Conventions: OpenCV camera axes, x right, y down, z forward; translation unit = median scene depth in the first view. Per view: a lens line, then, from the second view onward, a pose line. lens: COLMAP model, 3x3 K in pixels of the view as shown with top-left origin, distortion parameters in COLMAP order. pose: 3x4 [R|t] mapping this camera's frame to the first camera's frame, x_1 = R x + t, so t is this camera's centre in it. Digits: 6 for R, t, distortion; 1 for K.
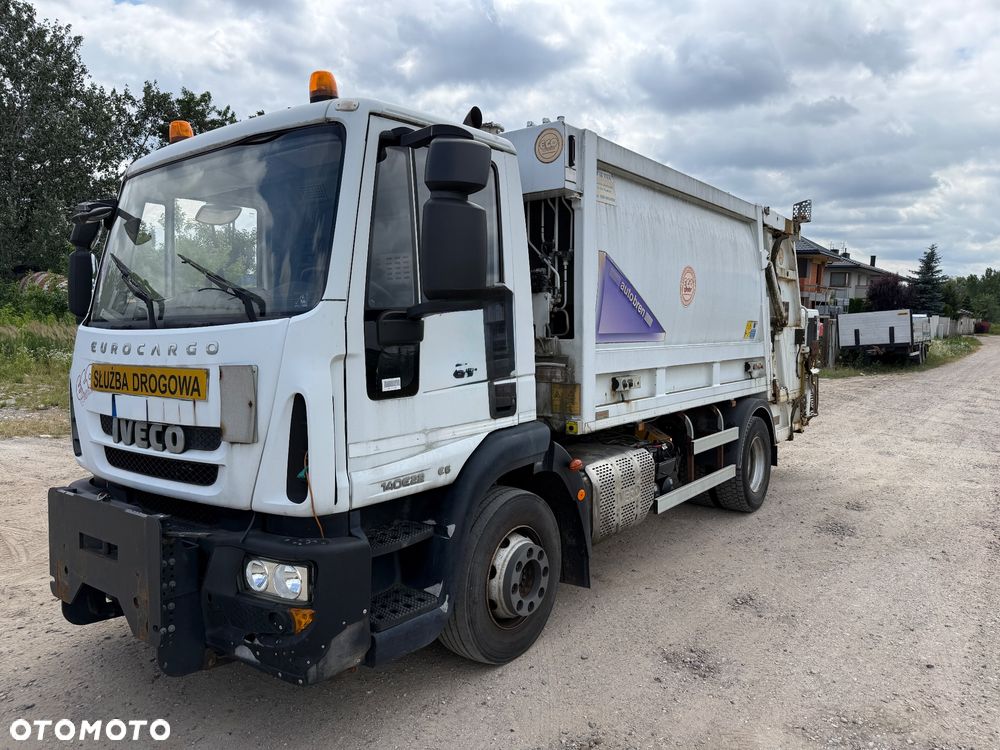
lens RADIAL K [[719.5, 0, 494.9], [0, 719.5, 381.7], [0, 0, 1]] dist [0.028909, -0.034552]
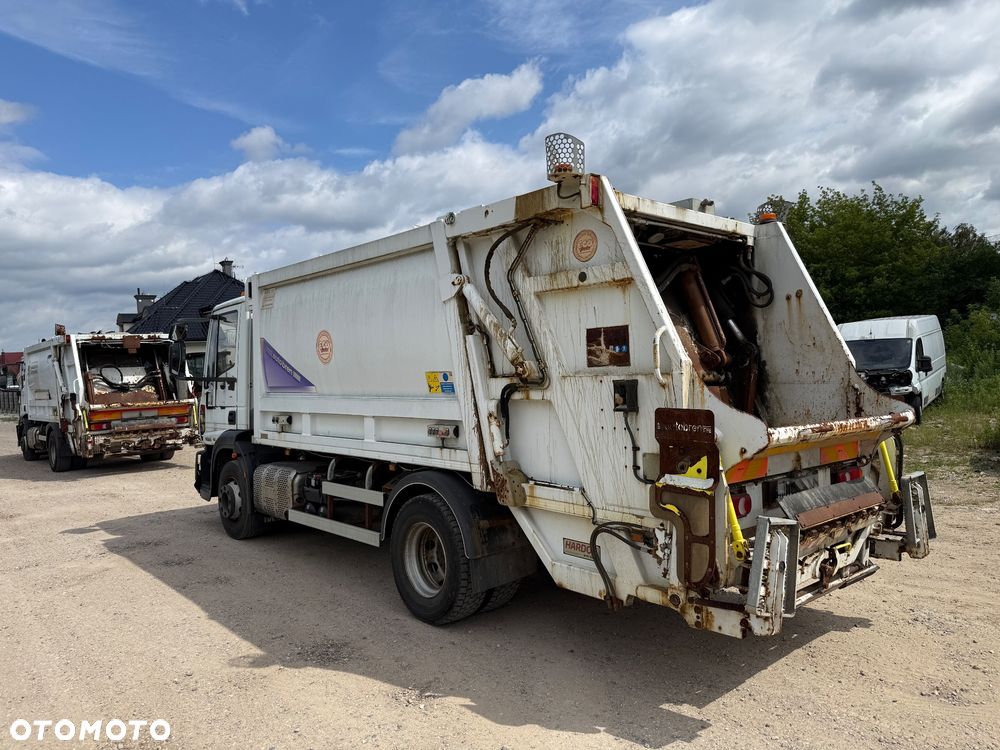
lens RADIAL K [[719.5, 0, 504.5], [0, 719.5, 367.1], [0, 0, 1]] dist [0.028909, -0.034552]
pose [[-0.207485, -0.003685, -0.978231, 1.779566], [-0.048074, 0.998823, 0.006434, -0.159346], [0.977056, 0.048363, -0.207418, 2.010792]]
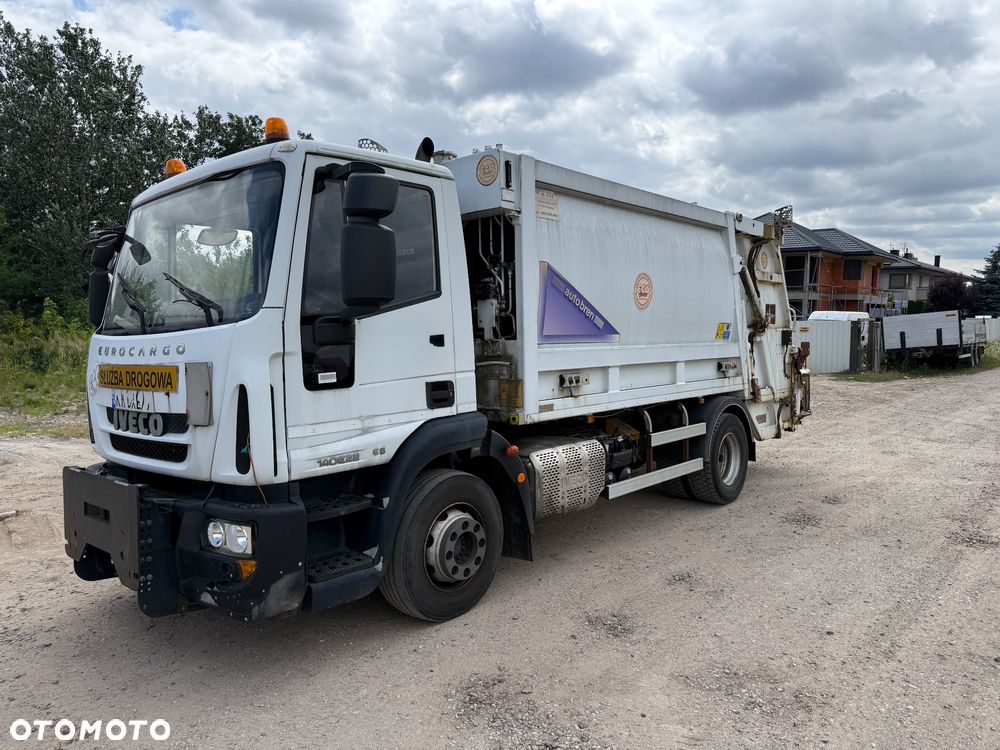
lens RADIAL K [[719.5, 0, 489.0], [0, 719.5, 389.4], [0, 0, 1]] dist [0.028909, -0.034552]
pose [[0.996500, -0.007443, -0.083258, 0.165199], [0.007356, 0.999972, -0.001352, 0.019556], [0.083266, 0.000735, 0.996527, -0.126460]]
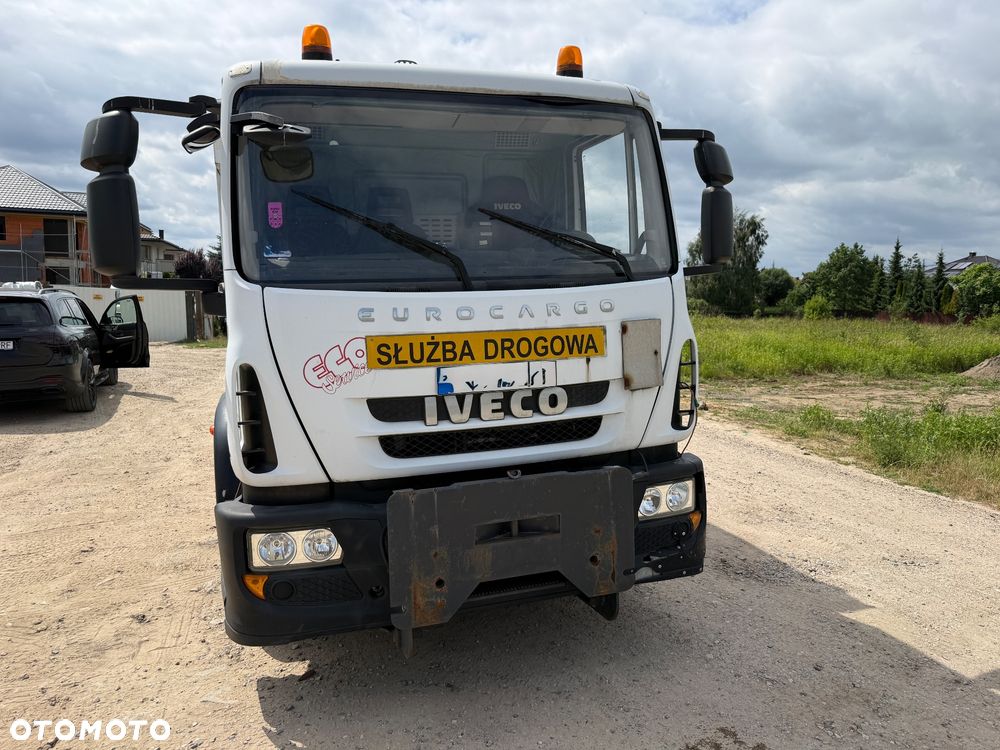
lens RADIAL K [[704.9, 0, 494.1], [0, 704.9, 378.4], [0, 0, 1]] dist [0.047737, -0.058528]
pose [[0.570825, -0.107289, 0.814032, -0.960046], [0.079724, 0.993984, 0.075102, -0.022731], [-0.817192, 0.022028, 0.575944, 0.386249]]
